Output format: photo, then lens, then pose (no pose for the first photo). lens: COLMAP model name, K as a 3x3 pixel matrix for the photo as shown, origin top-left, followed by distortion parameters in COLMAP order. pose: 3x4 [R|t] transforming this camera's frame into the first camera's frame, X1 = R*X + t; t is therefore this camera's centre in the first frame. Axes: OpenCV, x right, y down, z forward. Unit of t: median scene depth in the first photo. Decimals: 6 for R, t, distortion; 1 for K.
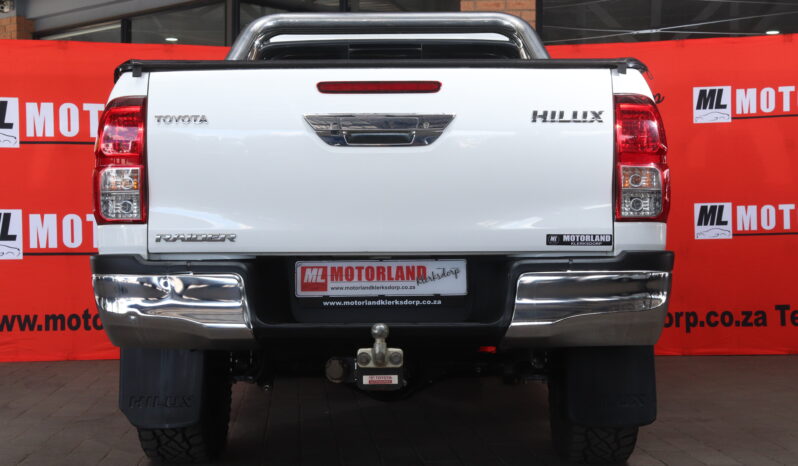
lens RADIAL K [[1385.2, 0, 399.0], [0, 1385.2, 233.0], [0, 0, 1]] dist [-0.022939, -0.040837]
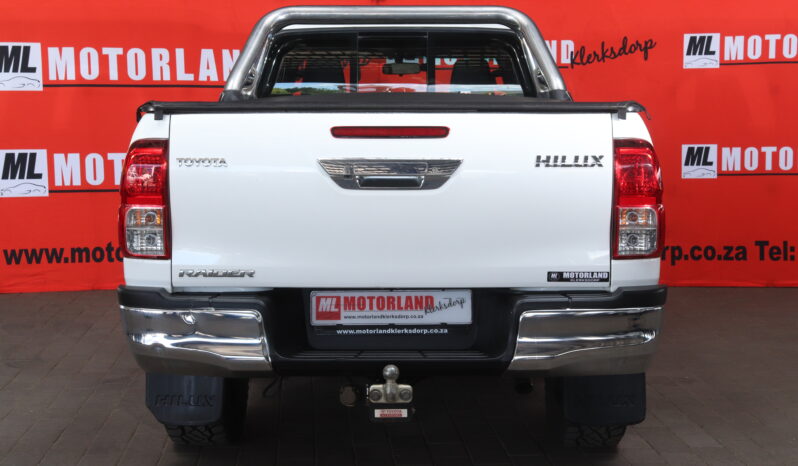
lens RADIAL K [[1298.9, 0, 399.0], [0, 1298.9, 233.0], [0, 0, 1]] dist [-0.026381, -0.096487]
pose [[0.999994, 0.003292, 0.001122, -0.008311], [-0.003397, 0.993679, 0.112210, -0.137483], [-0.000746, -0.112213, 0.993684, 0.015143]]
